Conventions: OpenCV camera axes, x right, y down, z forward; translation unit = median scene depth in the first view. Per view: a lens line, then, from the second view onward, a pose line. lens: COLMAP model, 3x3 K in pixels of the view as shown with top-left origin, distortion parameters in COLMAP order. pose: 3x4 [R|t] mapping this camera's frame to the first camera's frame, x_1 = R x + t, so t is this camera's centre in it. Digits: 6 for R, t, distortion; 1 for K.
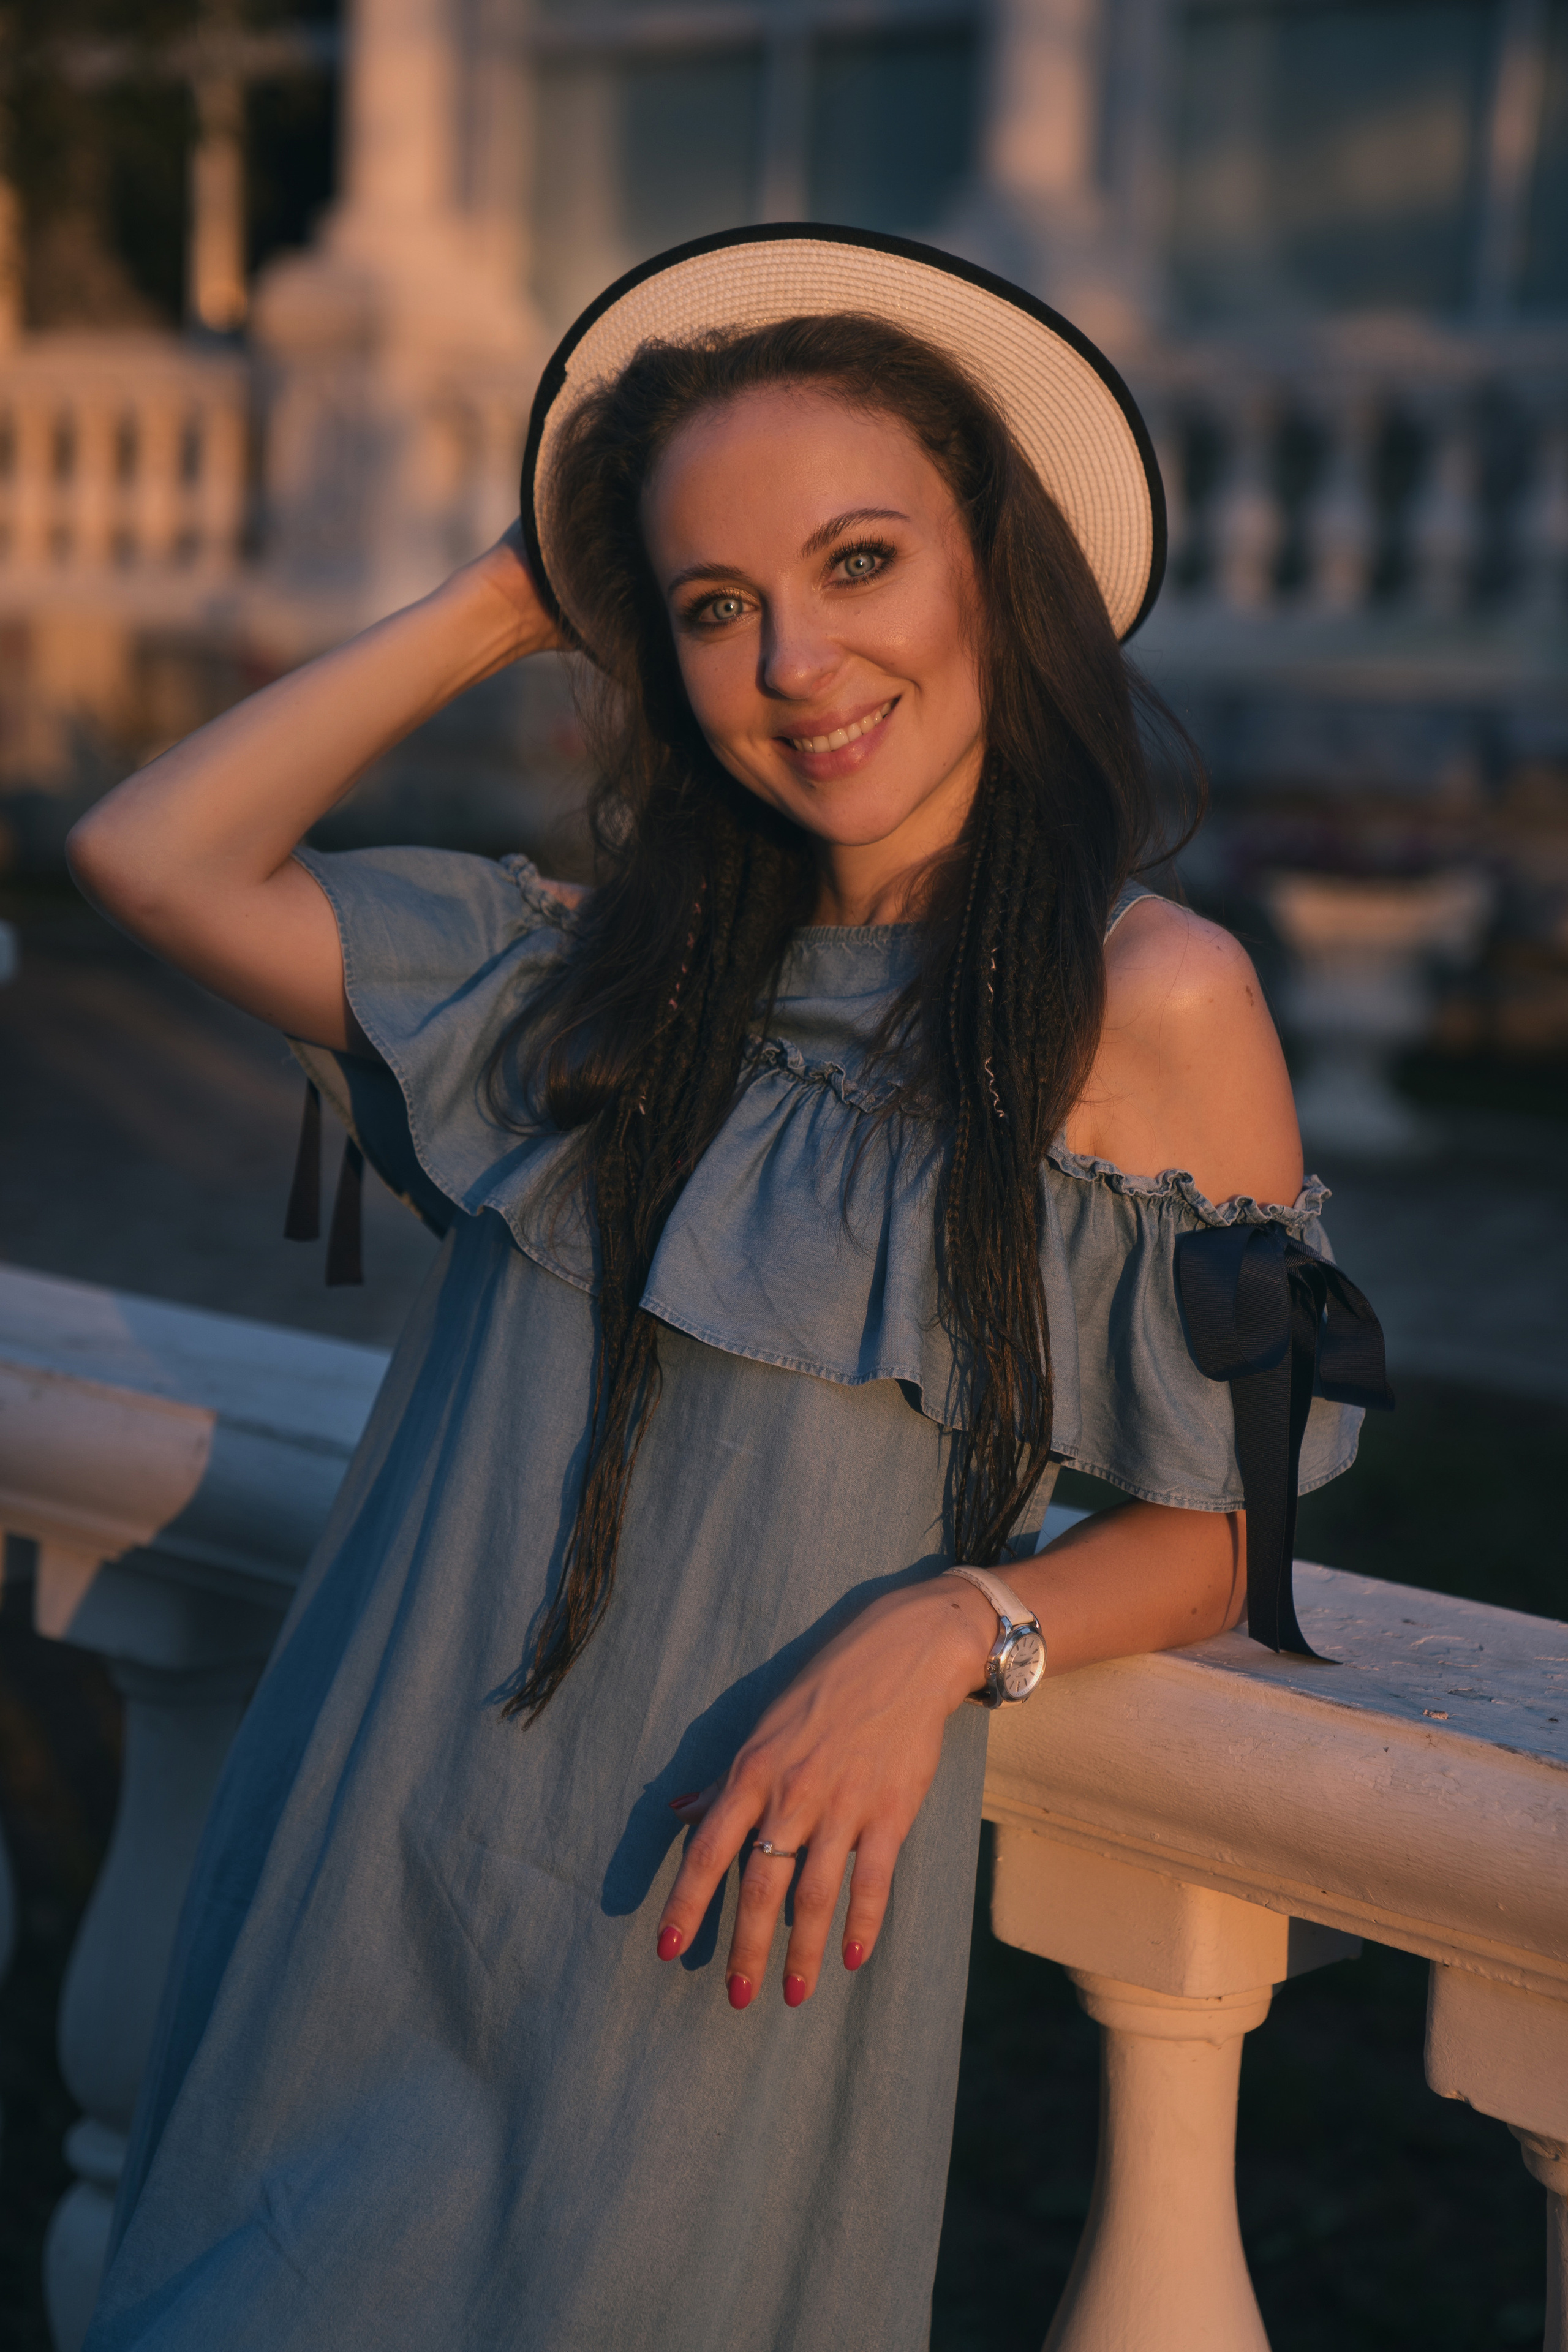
lens RADIAL K [[4234.1, 0, 784.0], [0, 4234.1, 1176.0], [0, 0, 1]] dist [0.778575, -2.499818]
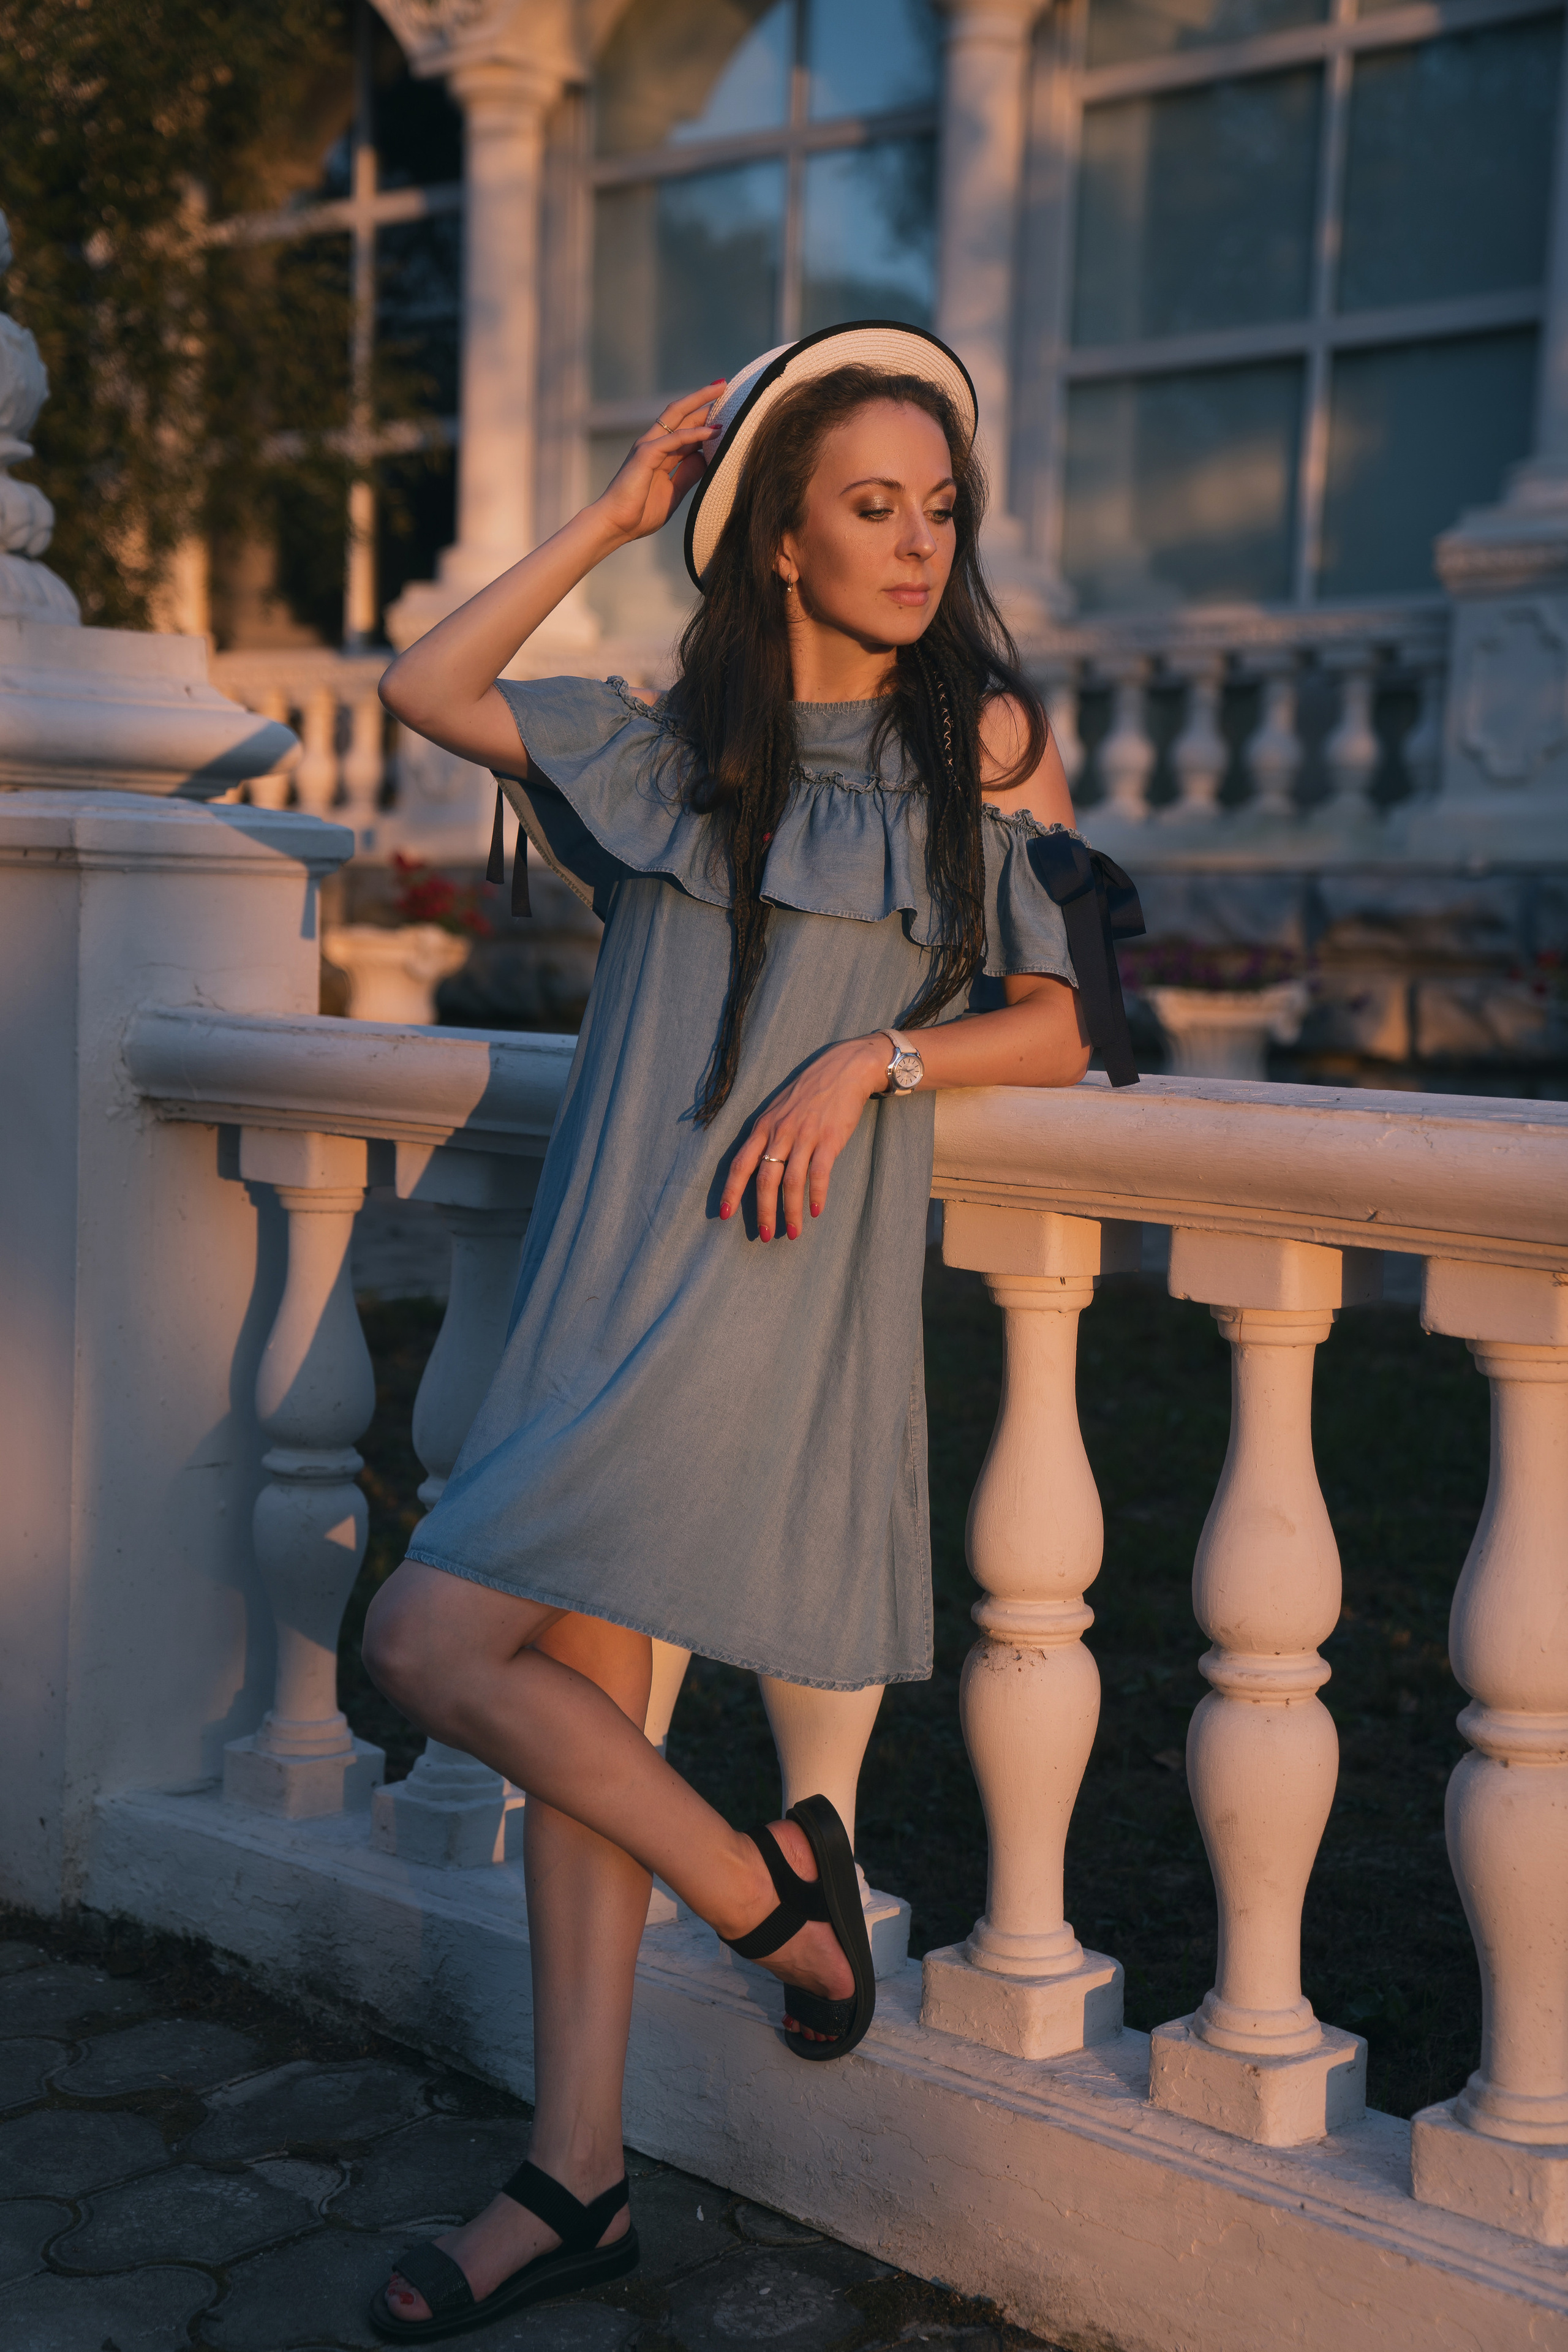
lens RADIAL K [[3562.6, 0, 784.0], [0, 3562.6, 1176.0], [0, 0, 1]] dist [0.649375, -0.027837]
pose [[0.999774, -0.021257, 0.000506, -0.004604], [0.021244, 0.997644, -0.065227, 0.053730], [0.000882, 0.065223, 0.997870, -0.120853]]
